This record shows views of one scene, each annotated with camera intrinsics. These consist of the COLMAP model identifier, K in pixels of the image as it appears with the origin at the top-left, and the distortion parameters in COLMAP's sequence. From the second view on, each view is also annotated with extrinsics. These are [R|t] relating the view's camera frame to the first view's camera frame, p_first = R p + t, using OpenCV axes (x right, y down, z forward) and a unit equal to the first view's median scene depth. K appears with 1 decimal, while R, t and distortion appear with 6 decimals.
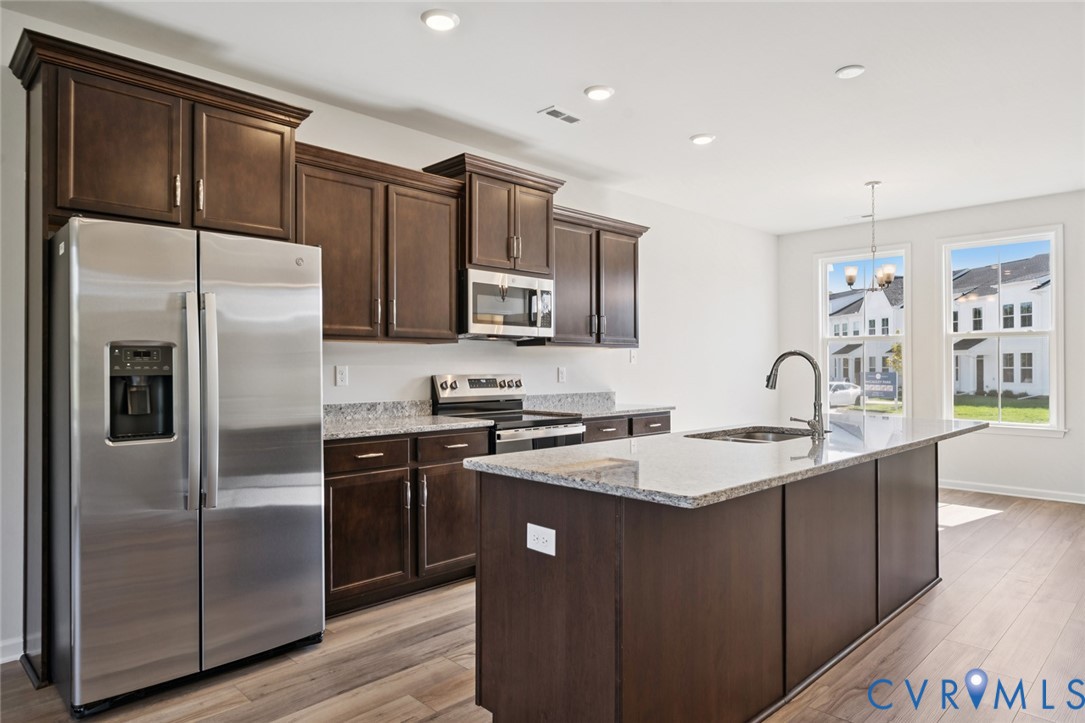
lens RADIAL K [[652.3, 0, 542.5], [0, 652.3, 361.5], [0, 0, 1]] dist [0.042085, 0.000204]
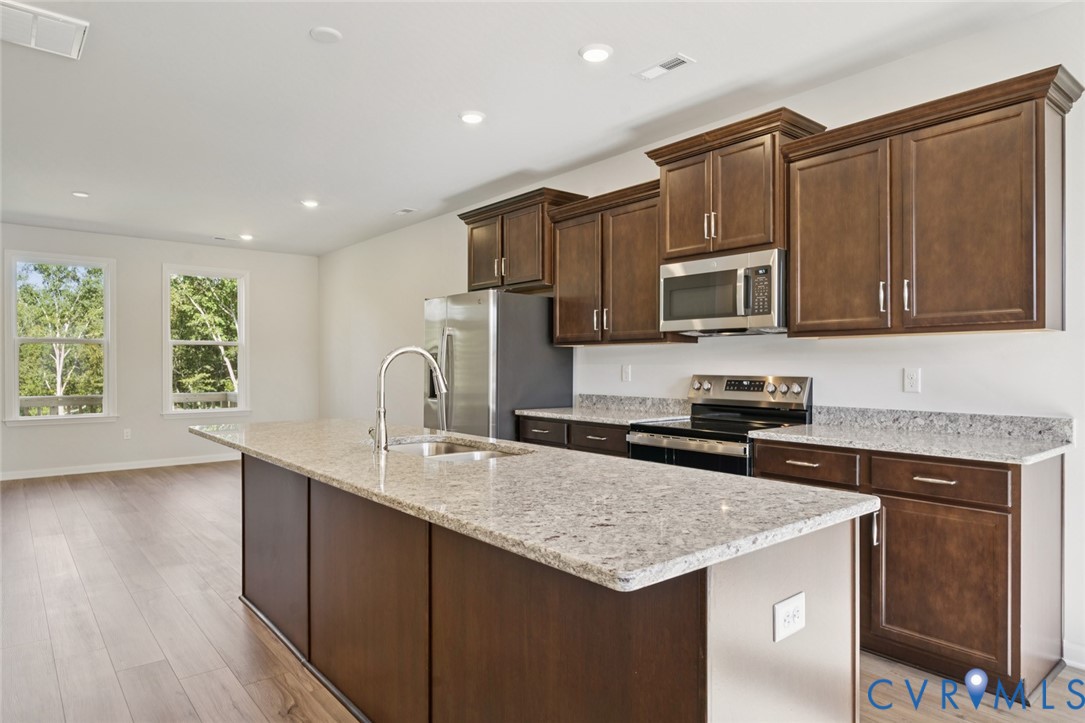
lens RADIAL K [[643.3, 0, 537.8], [0, 643.3, 367.7], [0, 0, 1]] dist [-0.001251, -0.000393]
pose [[-0.085830, 0.010304, -0.996257, 0.842317], [0.011238, 0.999893, 0.009374, -0.000989], [0.996246, -0.010392, -0.085936, 0.885485]]
